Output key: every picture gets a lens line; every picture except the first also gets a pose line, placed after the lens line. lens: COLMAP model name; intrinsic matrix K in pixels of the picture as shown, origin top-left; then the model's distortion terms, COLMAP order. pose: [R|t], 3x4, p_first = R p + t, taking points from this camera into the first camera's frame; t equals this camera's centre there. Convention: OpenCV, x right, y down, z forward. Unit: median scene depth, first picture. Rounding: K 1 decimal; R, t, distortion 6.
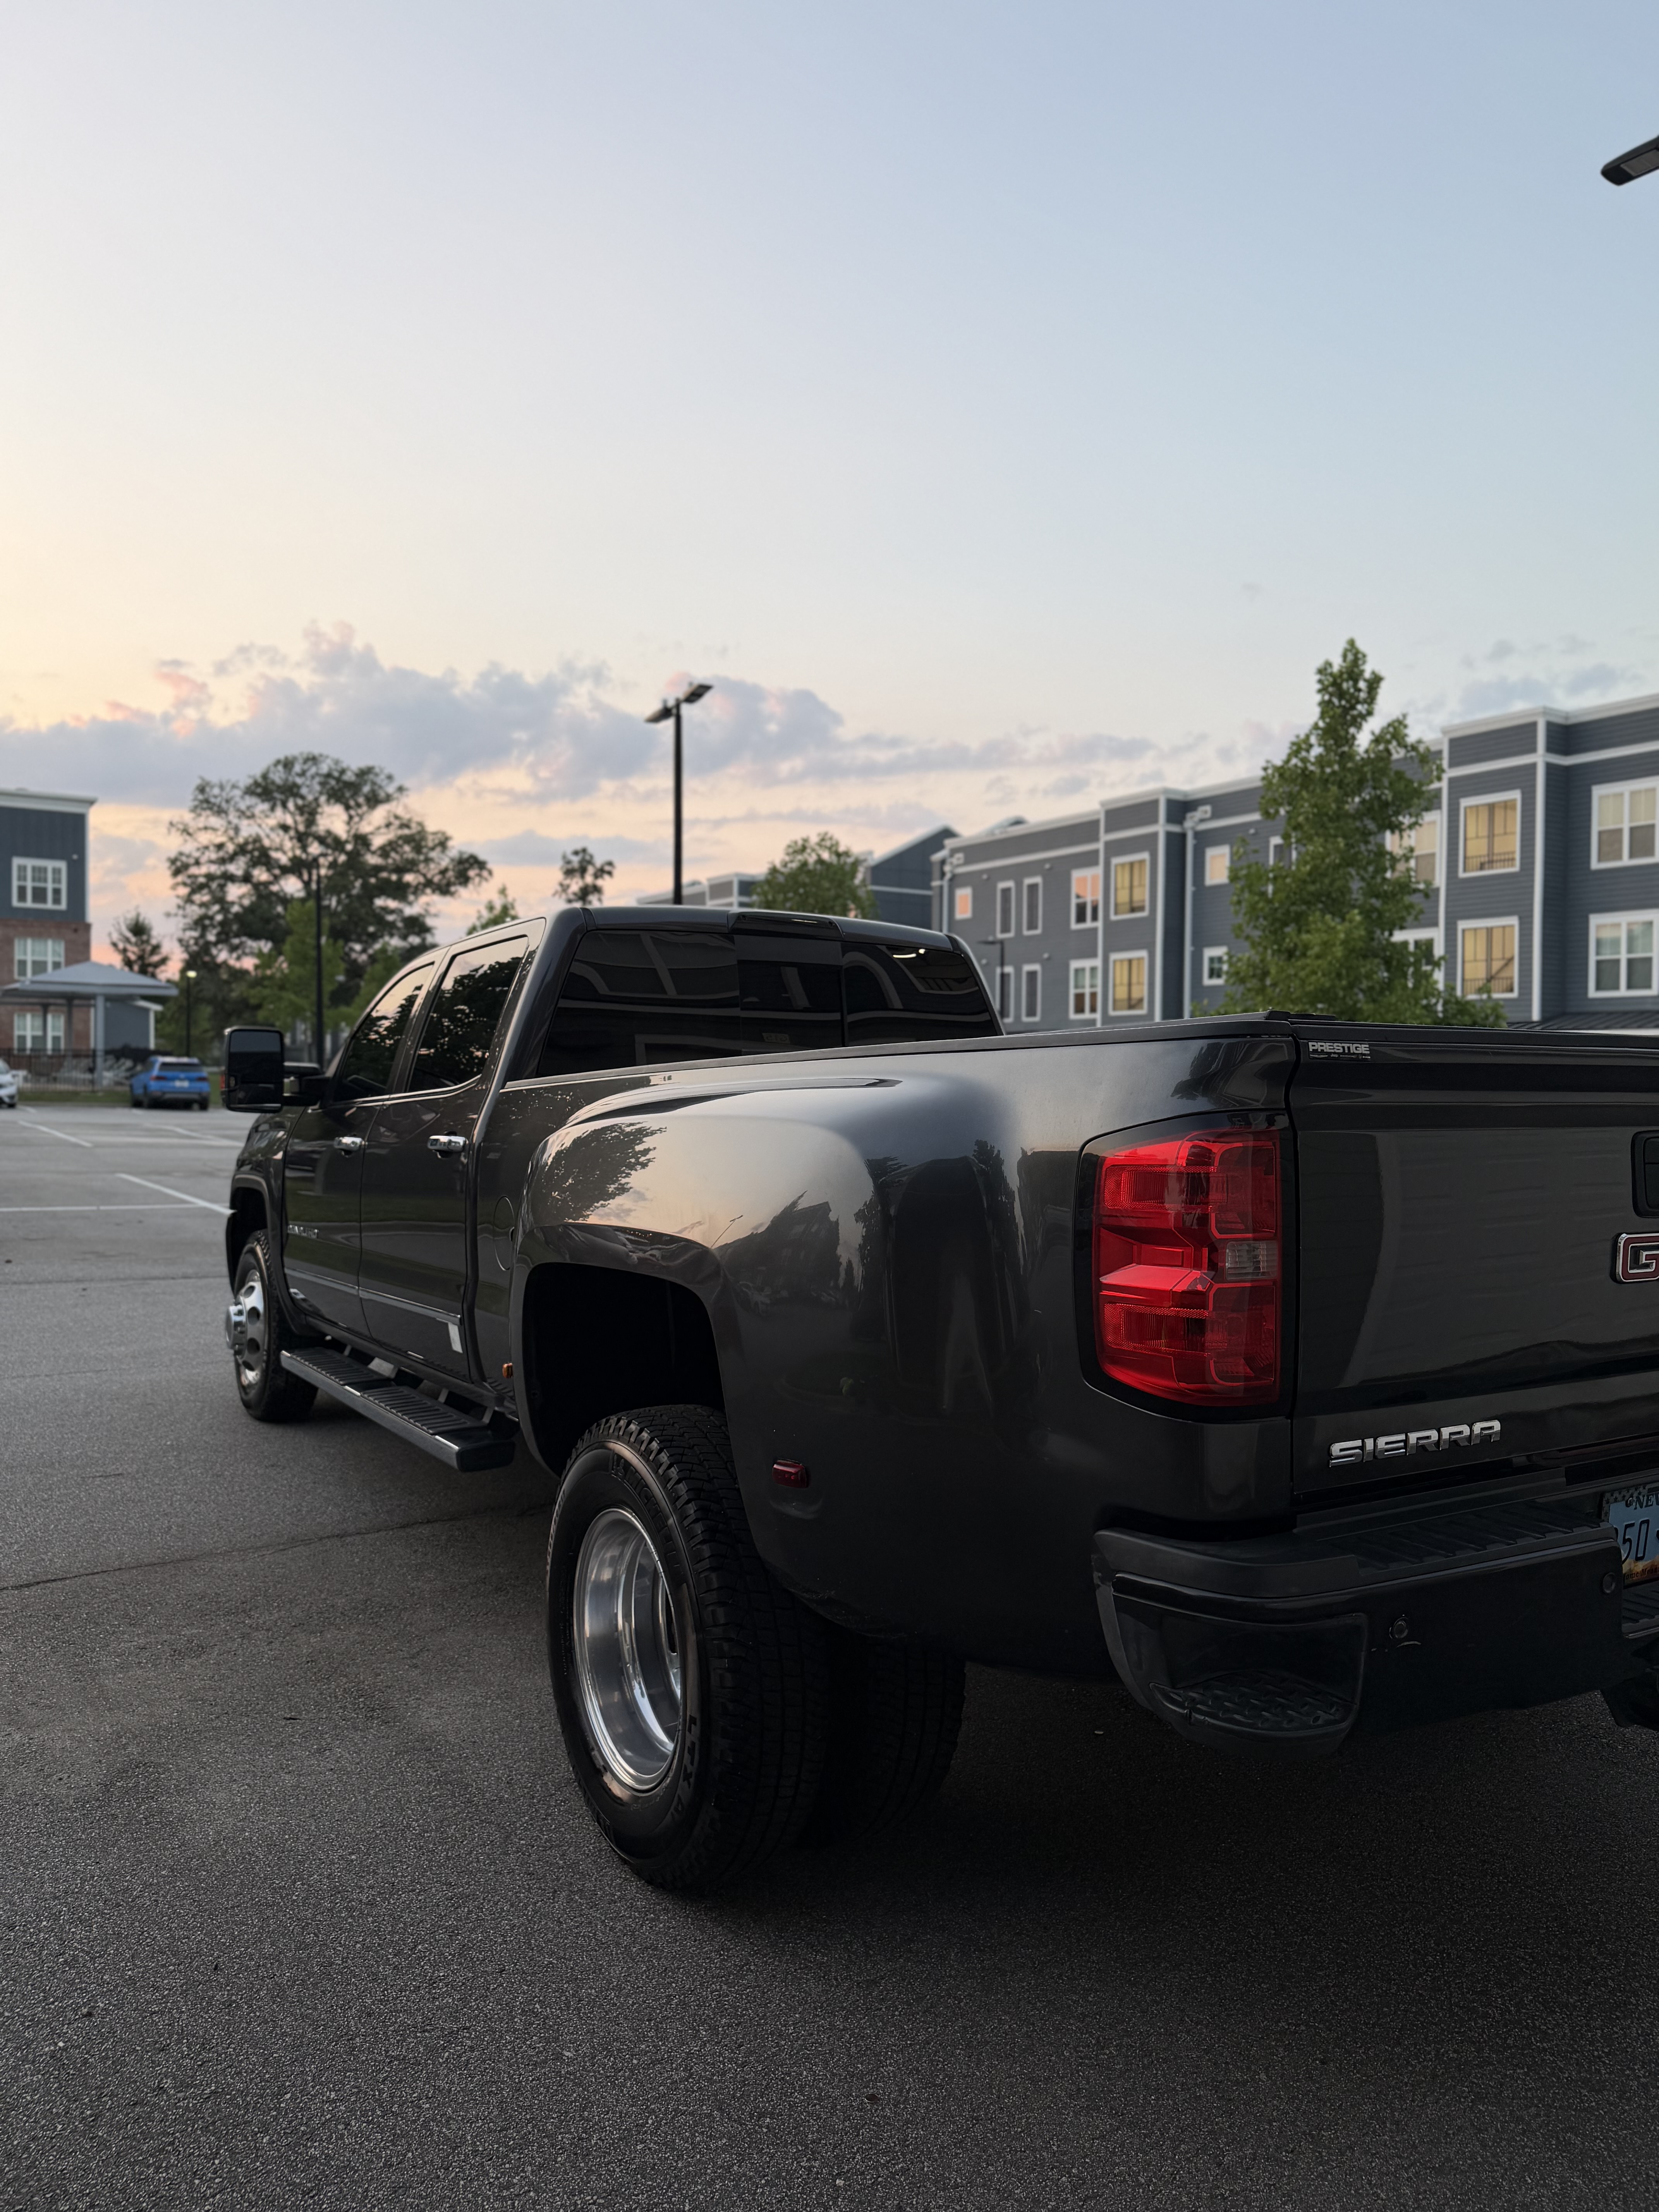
lens RADIAL K [[1548.4, 0, 824.8], [0, 1548.4, 1091.6], [0, 0, 1]] dist [0.029137, -0.029546]
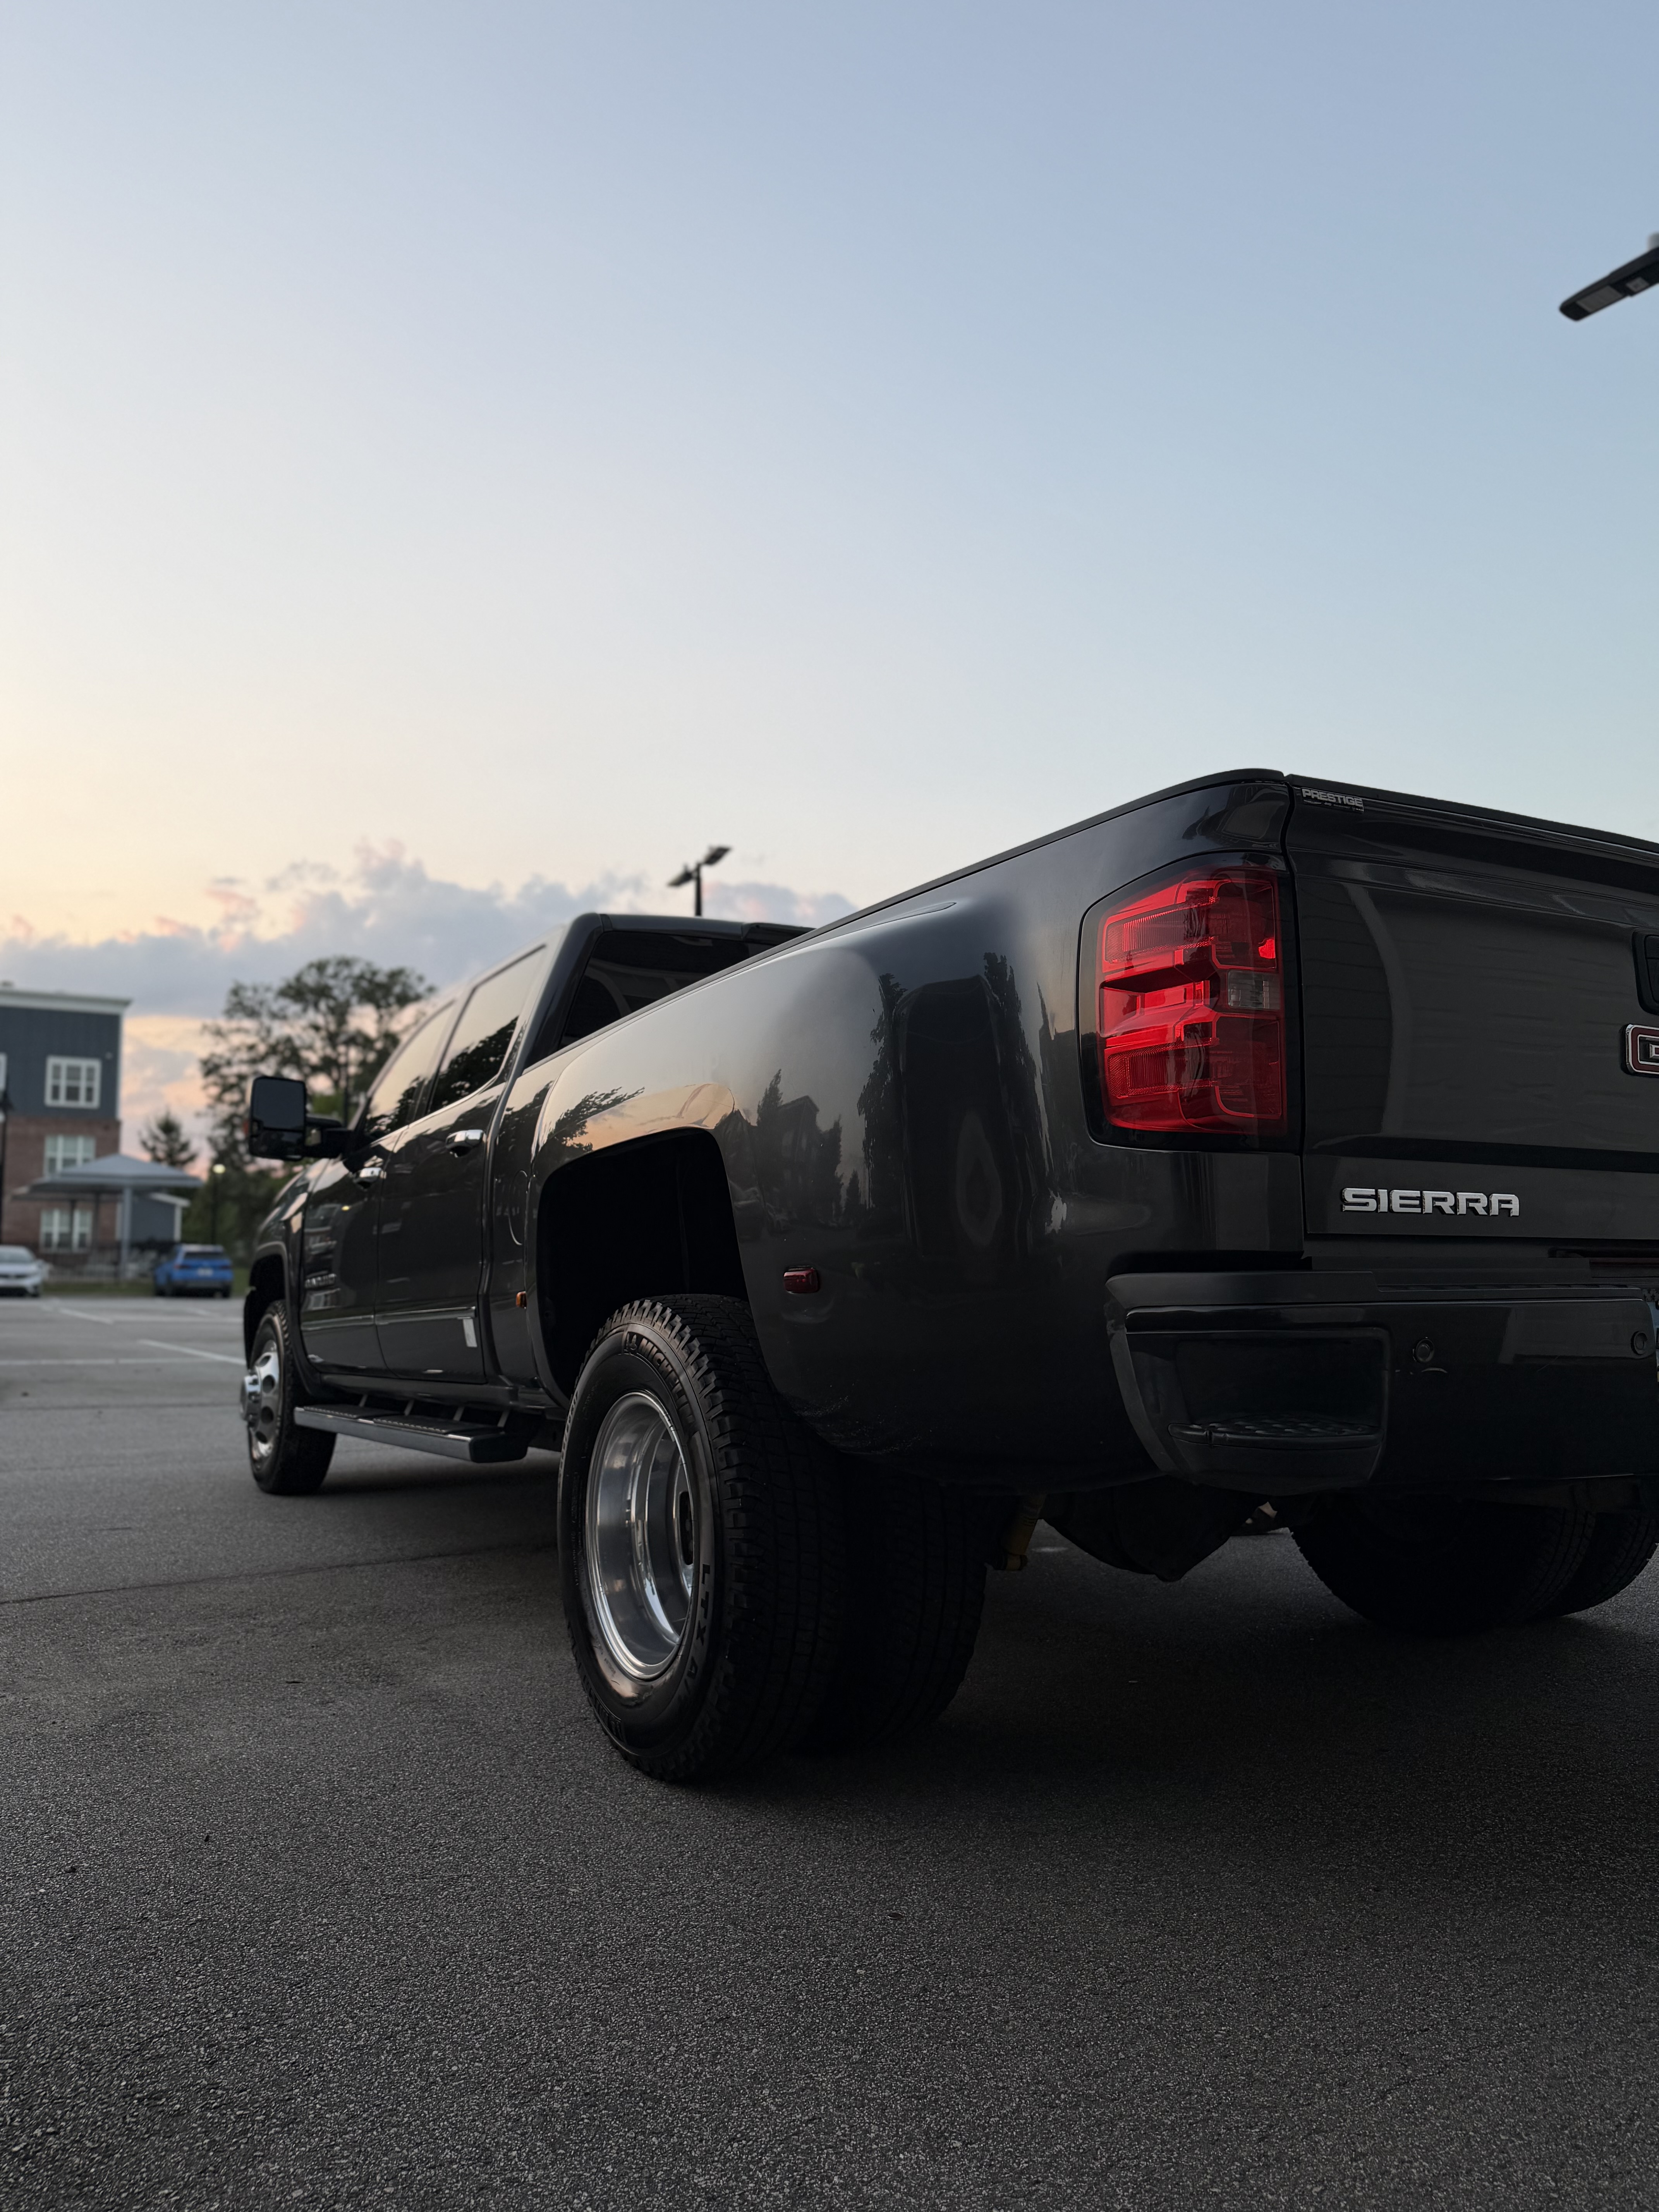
lens RADIAL K [[1548.4, 0, 821.2], [0, 1548.4, 1084.5], [0, 0, 1]] dist [0.029137, -0.029546]
pose [[0.999748, -0.015873, -0.015864, 0.005647], [0.013744, 0.991891, -0.126344, 0.174394], [0.017741, 0.126094, 0.991860, 0.002058]]
